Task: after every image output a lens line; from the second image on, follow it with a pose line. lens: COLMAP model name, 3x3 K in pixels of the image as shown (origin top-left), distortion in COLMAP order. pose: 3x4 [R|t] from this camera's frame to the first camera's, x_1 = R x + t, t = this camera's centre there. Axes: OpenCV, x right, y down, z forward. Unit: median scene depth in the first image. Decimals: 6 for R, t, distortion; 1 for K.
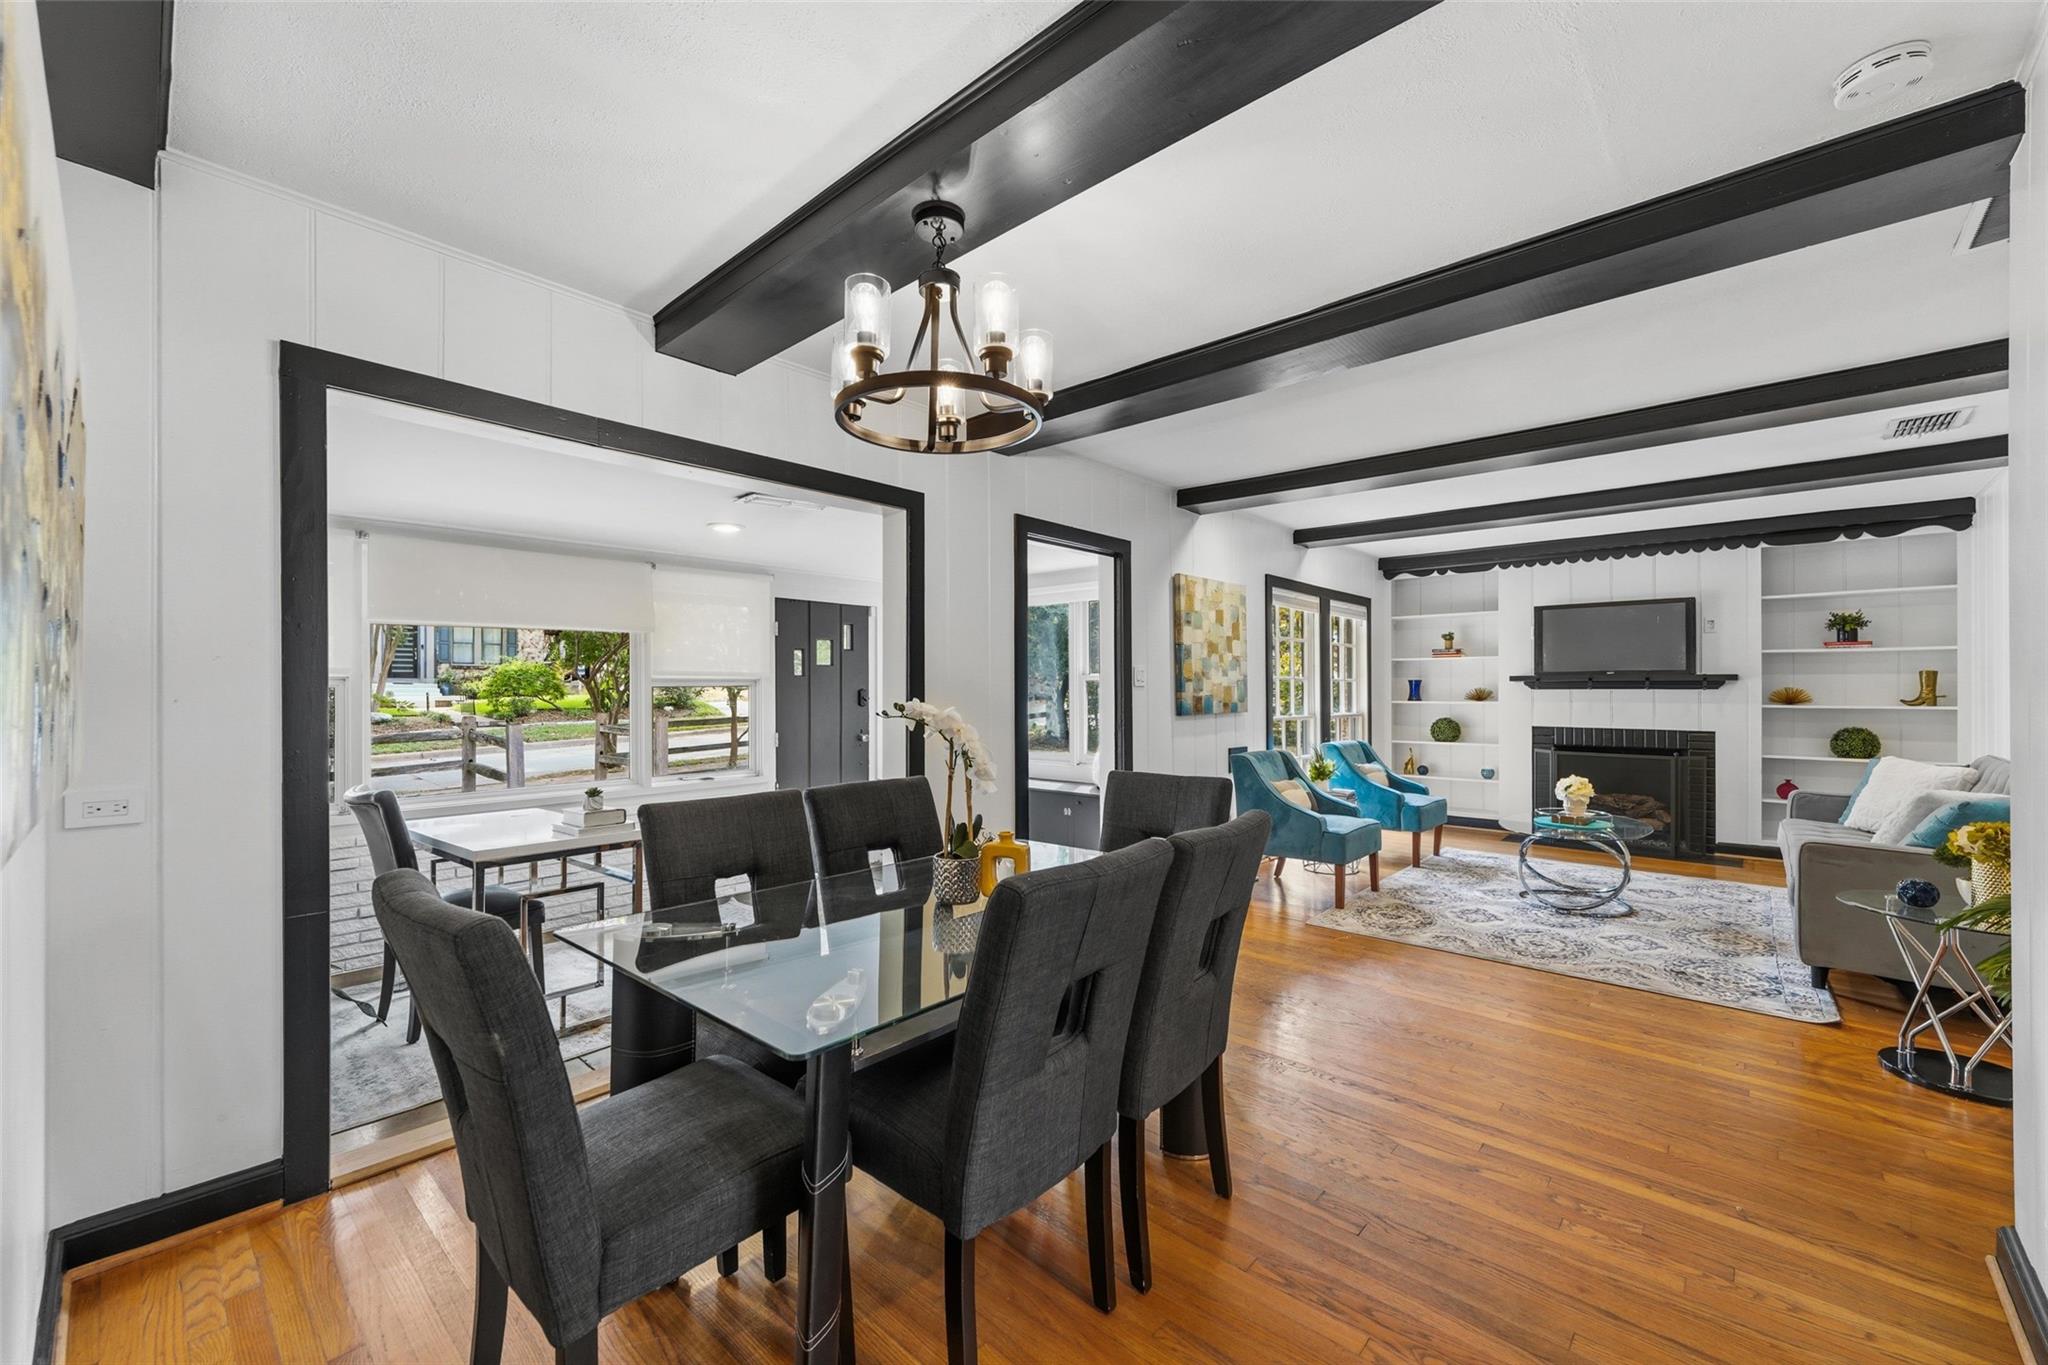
lens RADIAL K [[832.4, 0, 998.6], [0, 832.4, 684.2], [0, 0, 1]] dist [0.003400, 0.000070]
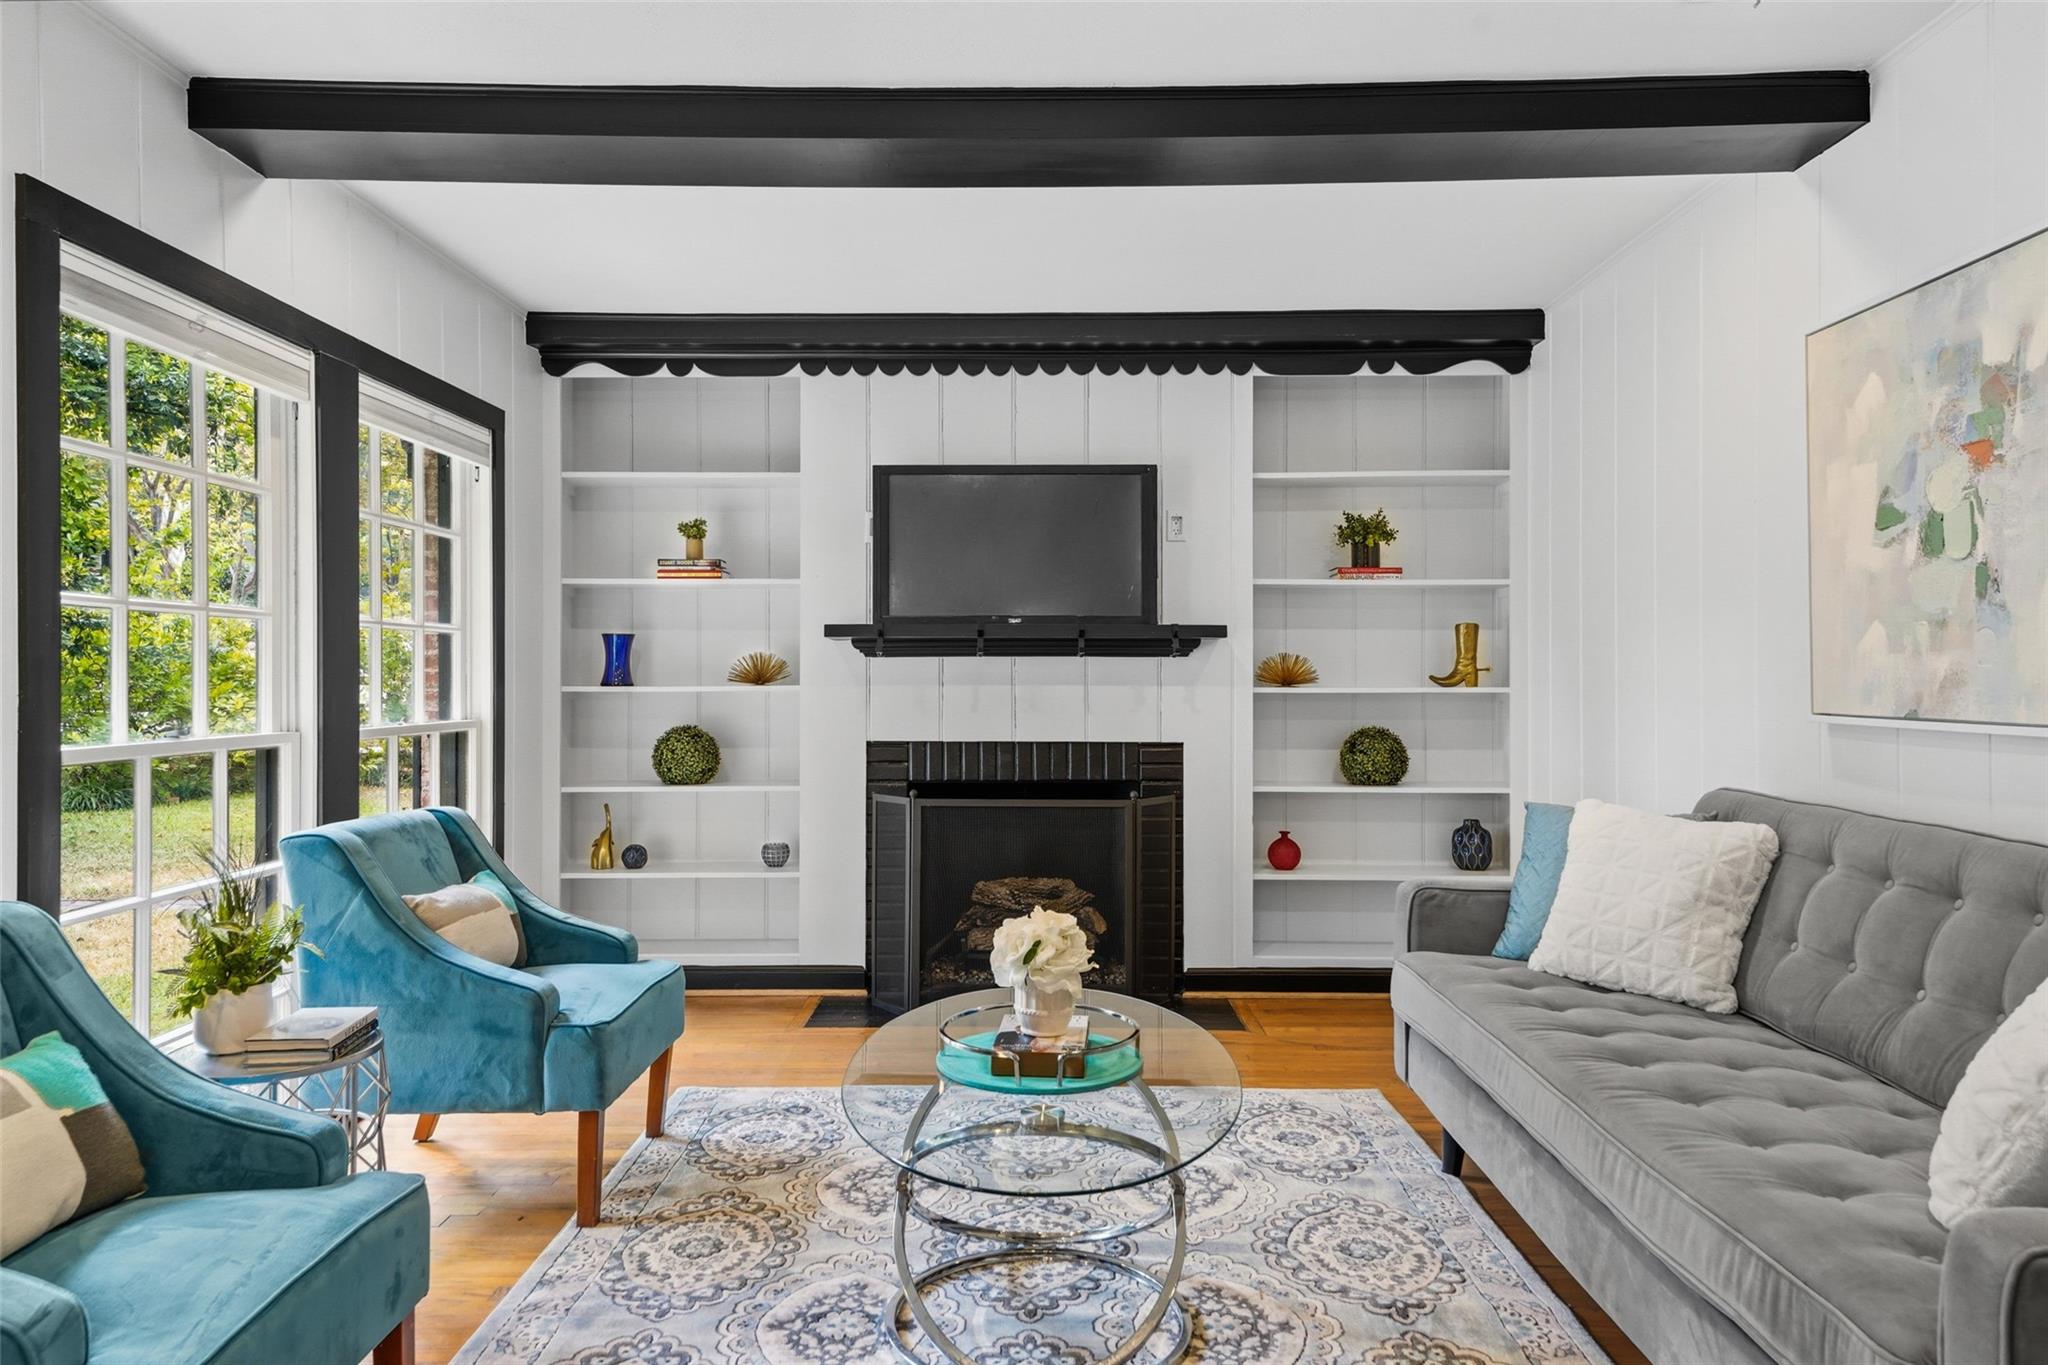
lens RADIAL K [[1339.1, 0, 1017.5], [0, 1339.1, 656.6], [0, 0, 1]] dist [0.047025, -0.002578]
pose [[0.745597, 0.007774, 0.666352, 0.260812], [-0.003614, 0.999964, -0.007622, 0.012683], [-0.666387, 0.003275, 0.745599, 0.478271]]
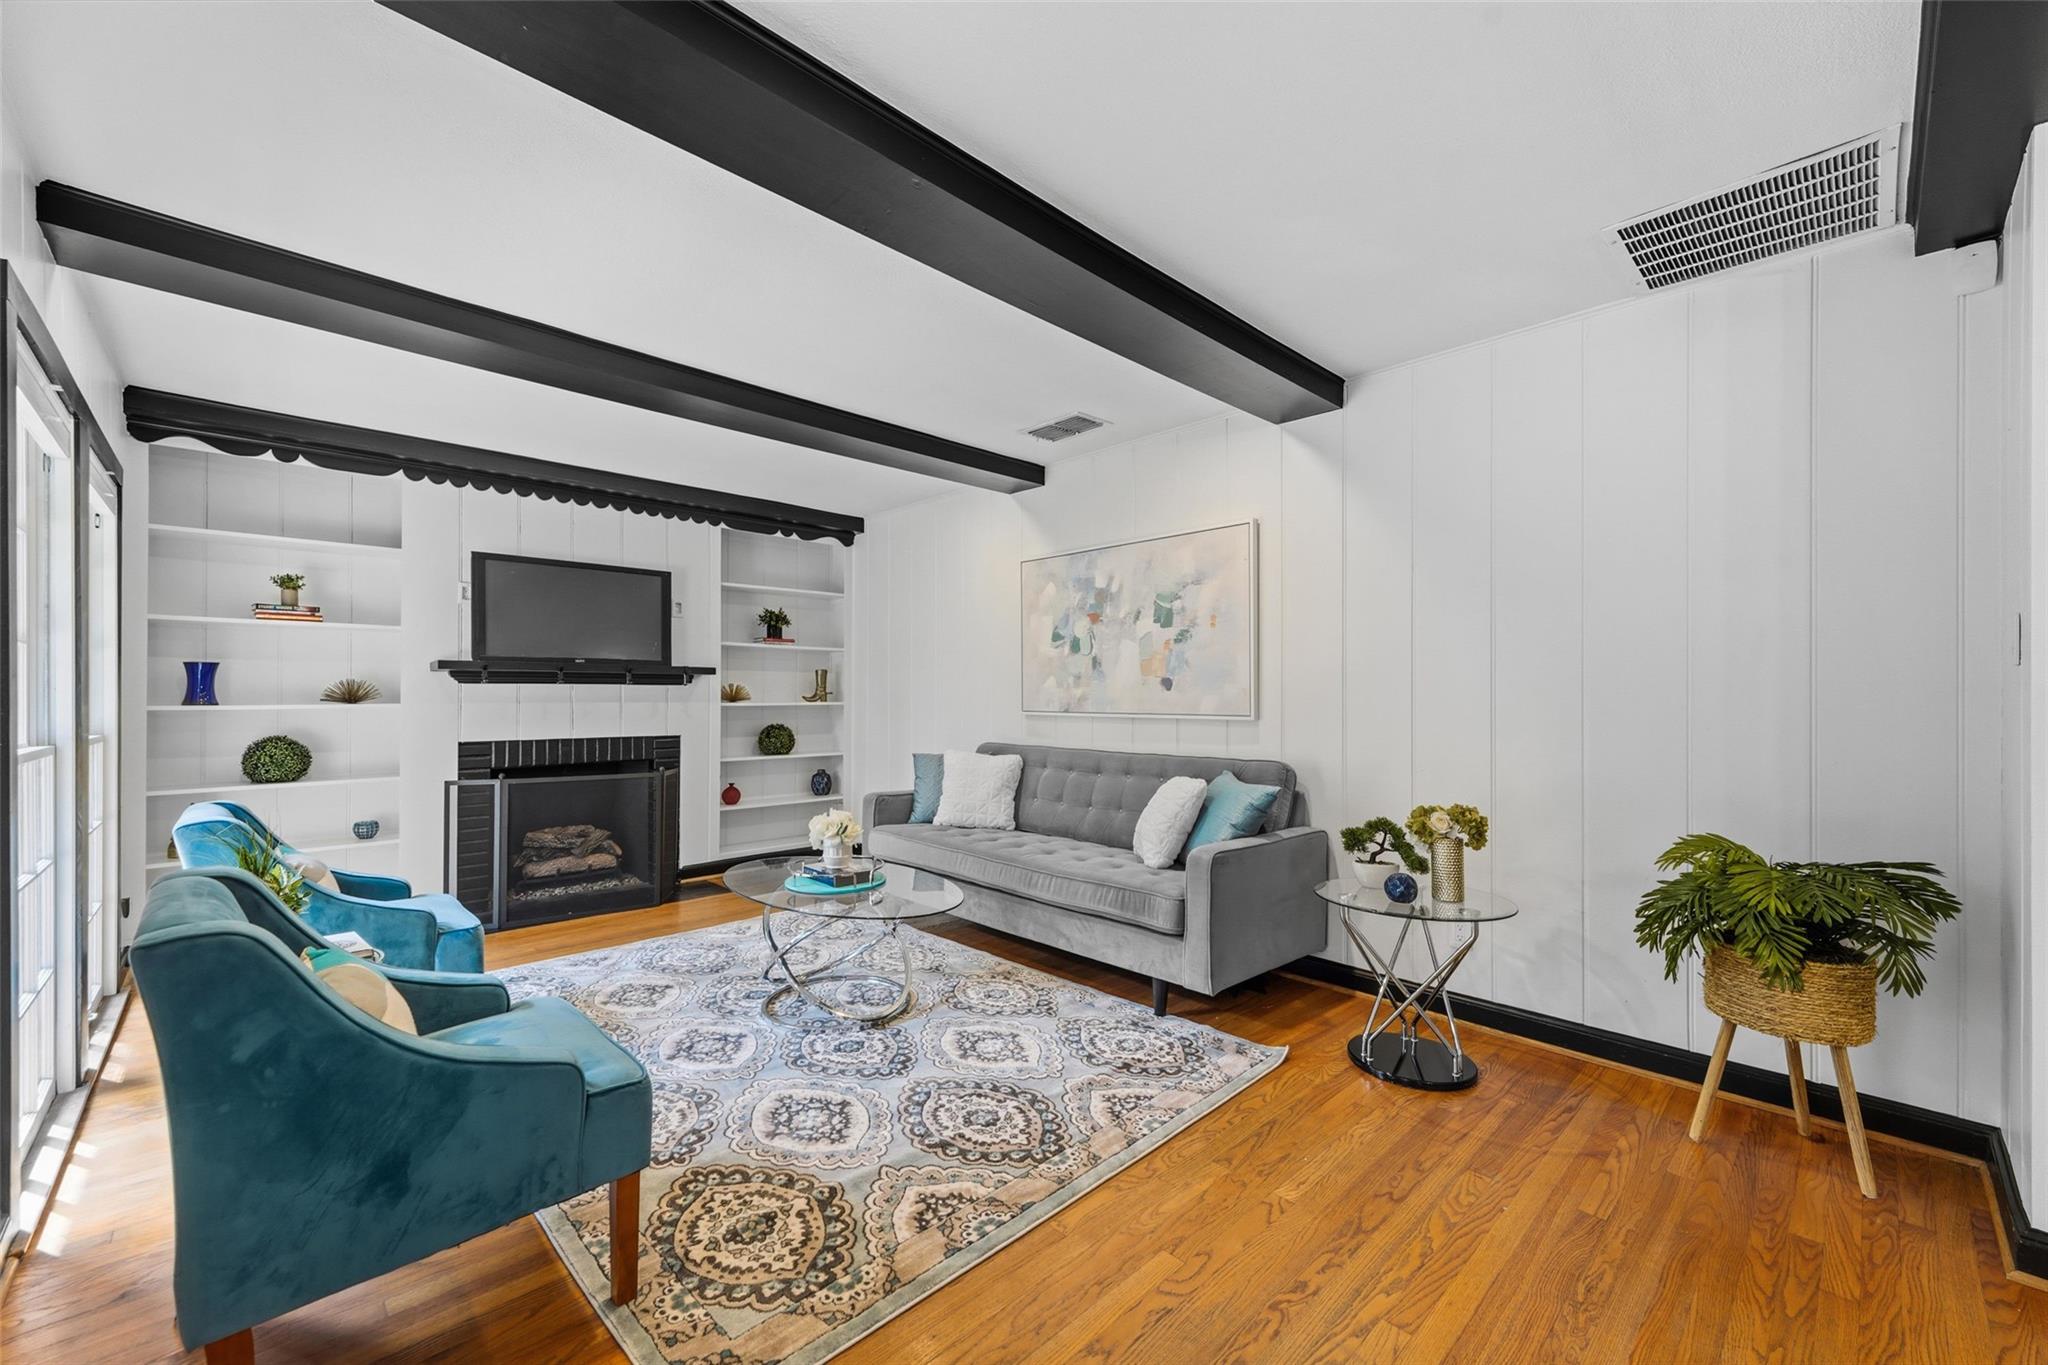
lens RADIAL K [[812.5, 0, 1024.0], [0, 812.5, 682.5], [0, 0, 1]] dist [0.011057, 0.000047]
pose [[0.054166, 0.015602, 0.998410, 0.057556], [-0.007340, 0.999857, -0.015227, 0.013535], [-0.998505, -0.006504, 0.054273, 0.611587]]
